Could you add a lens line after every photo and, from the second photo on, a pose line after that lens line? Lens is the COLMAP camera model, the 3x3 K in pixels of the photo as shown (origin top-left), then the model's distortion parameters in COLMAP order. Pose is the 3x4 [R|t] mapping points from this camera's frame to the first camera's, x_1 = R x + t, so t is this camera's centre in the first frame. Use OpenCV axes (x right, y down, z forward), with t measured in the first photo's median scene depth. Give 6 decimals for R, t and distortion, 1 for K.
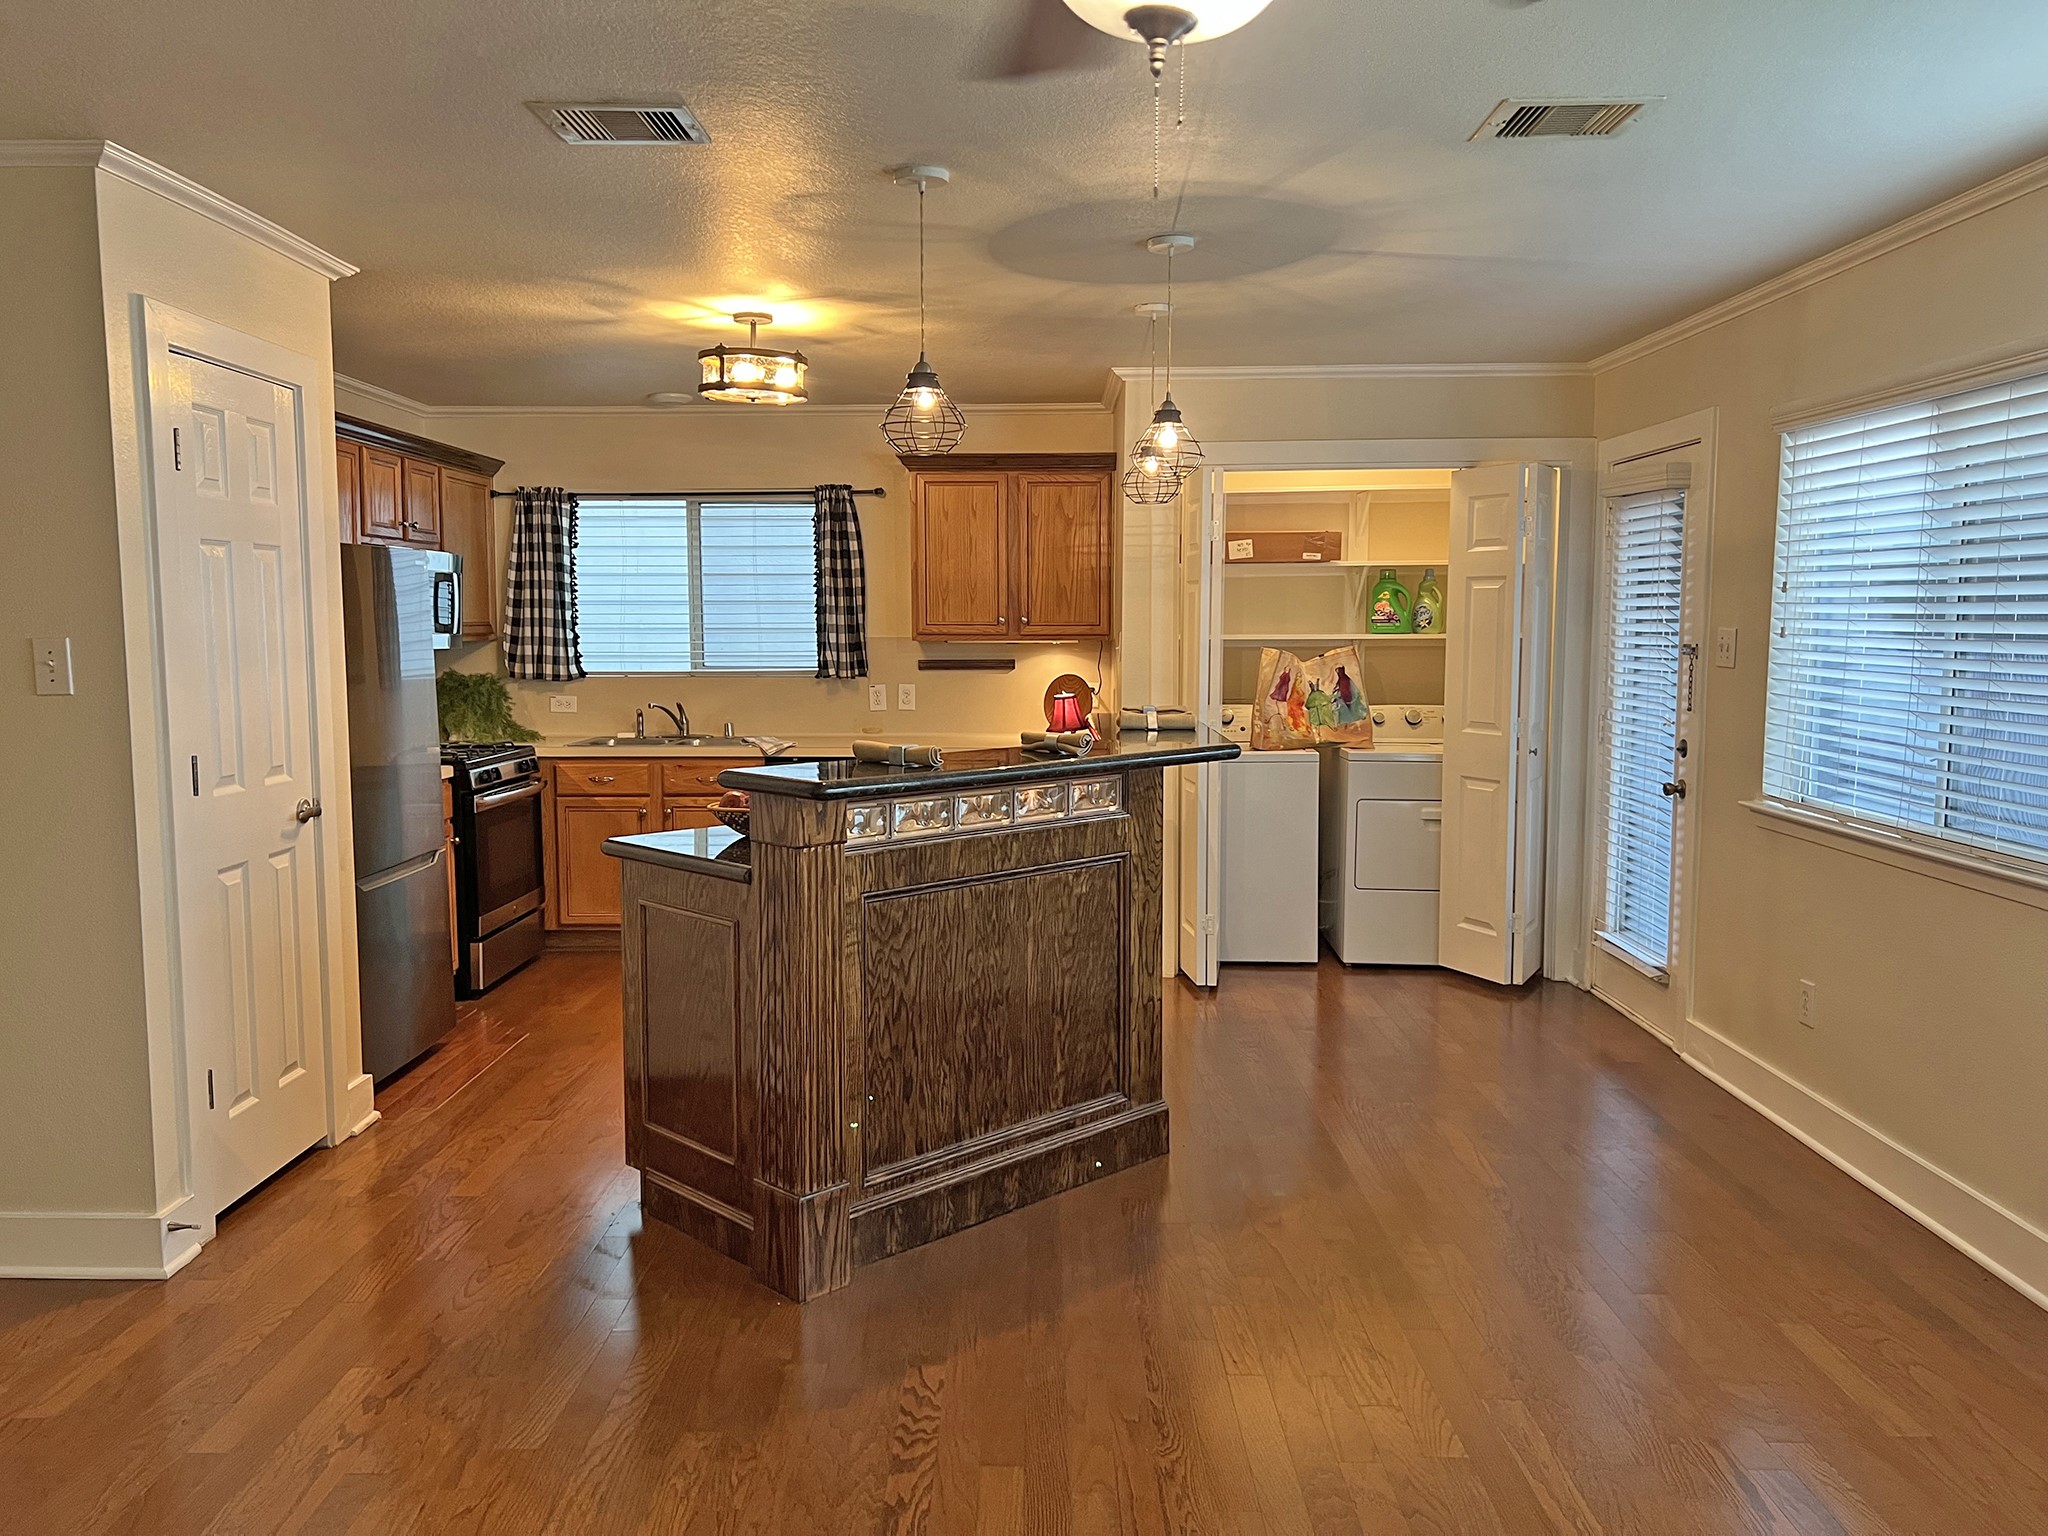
lens RADIAL K [[1534.5, 0, 1035.2], [0, 1534.5, 773.4], [0, 0, 1]] dist [0.065467, -0.072005]
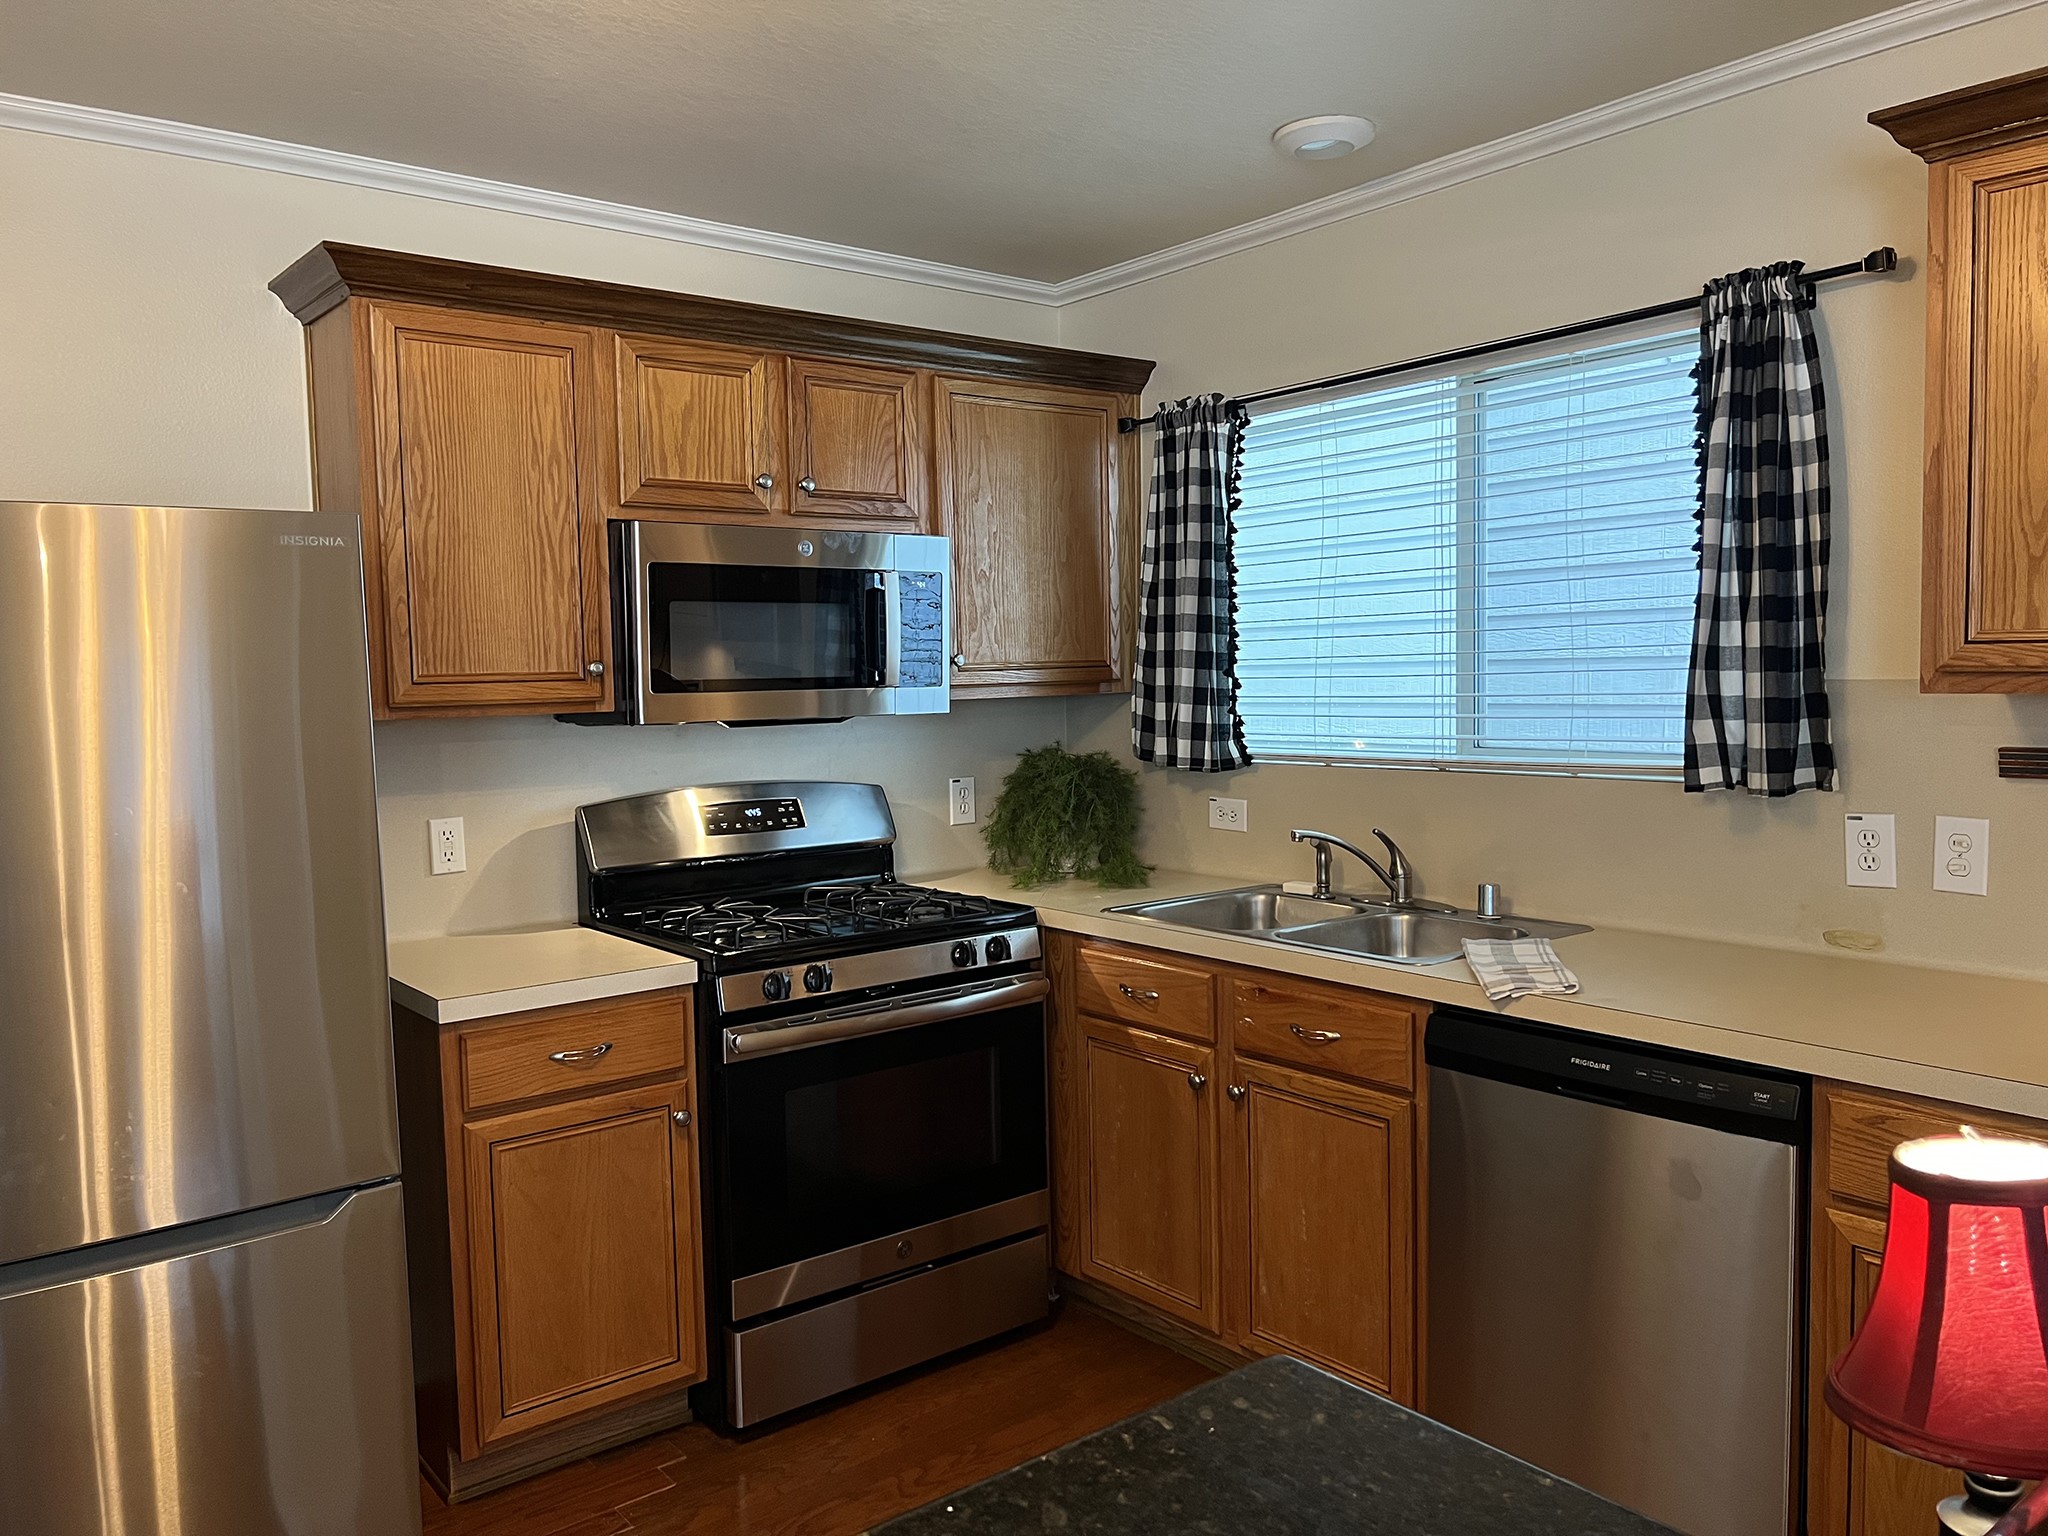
lens RADIAL K [[1534.5, 0, 1030.1], [0, 1534.5, 775.9], [0, 0, 1]] dist [0.065467, -0.072005]
pose [[0.633493, 0.043499, -0.772525, 0.052480], [-0.054295, 0.998456, 0.011697, -0.061764], [0.771841, 0.034535, 0.634877, 0.636198]]
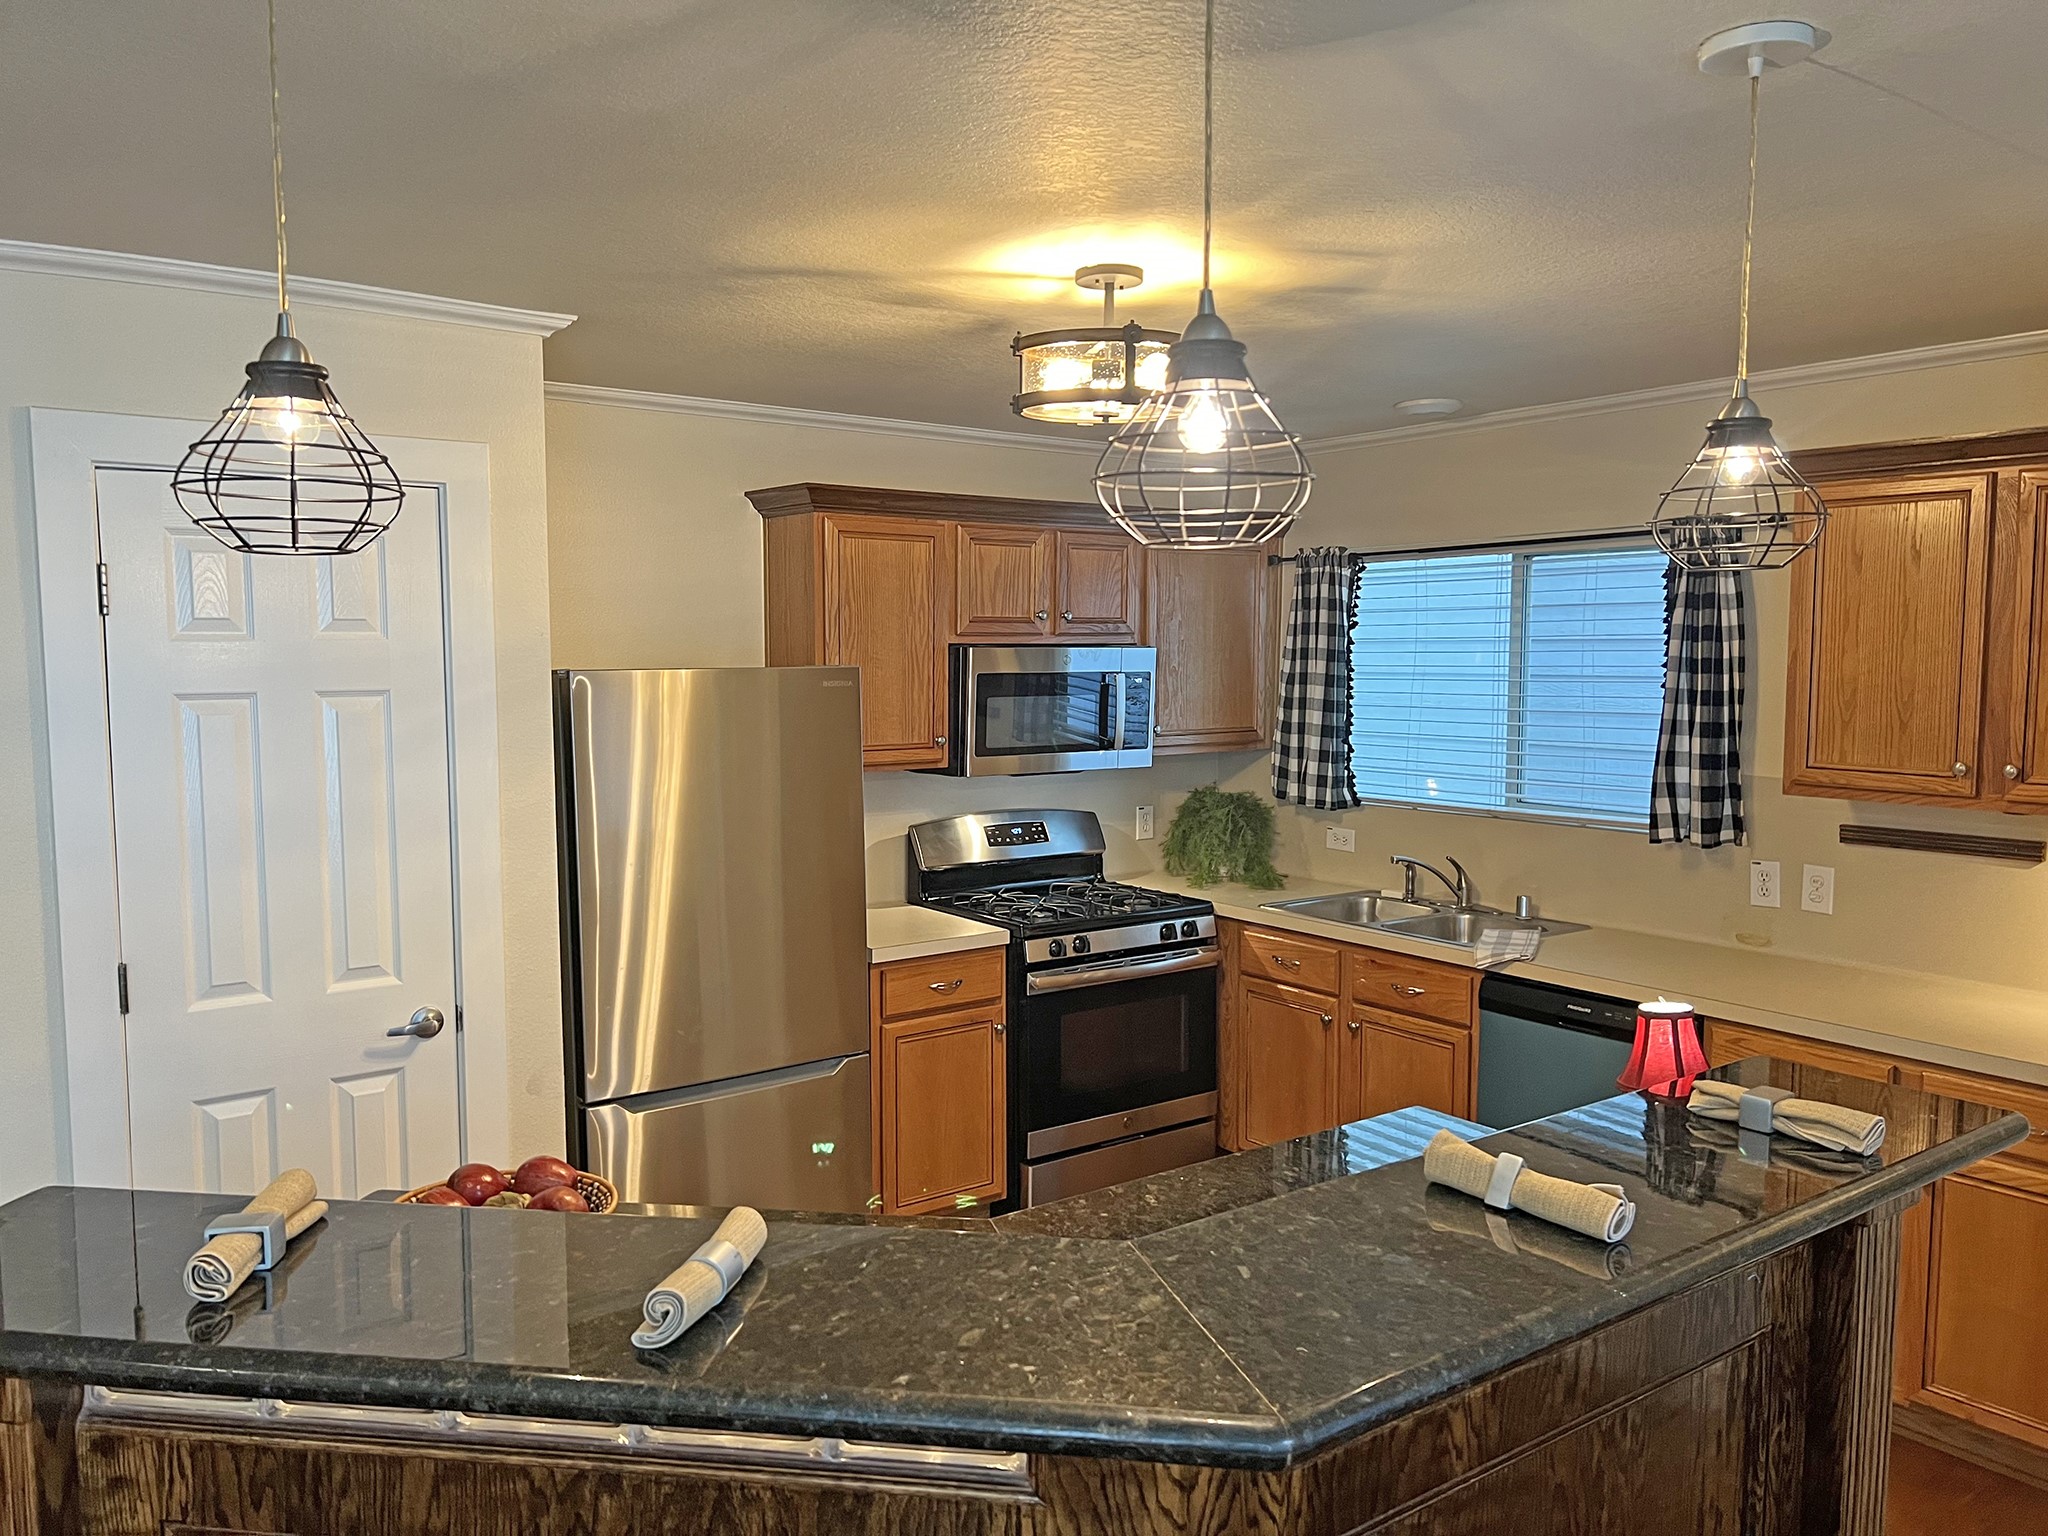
lens RADIAL K [[1534.5, 0, 1008.8], [0, 1534.5, 780.0], [0, 0, 1]] dist [0.065467, -0.072005]
pose [[0.597285, 0.071364, -0.798848, 0.189371], [-0.078593, 0.996448, 0.030254, -0.084951], [0.798169, 0.044714, 0.600771, 0.442886]]
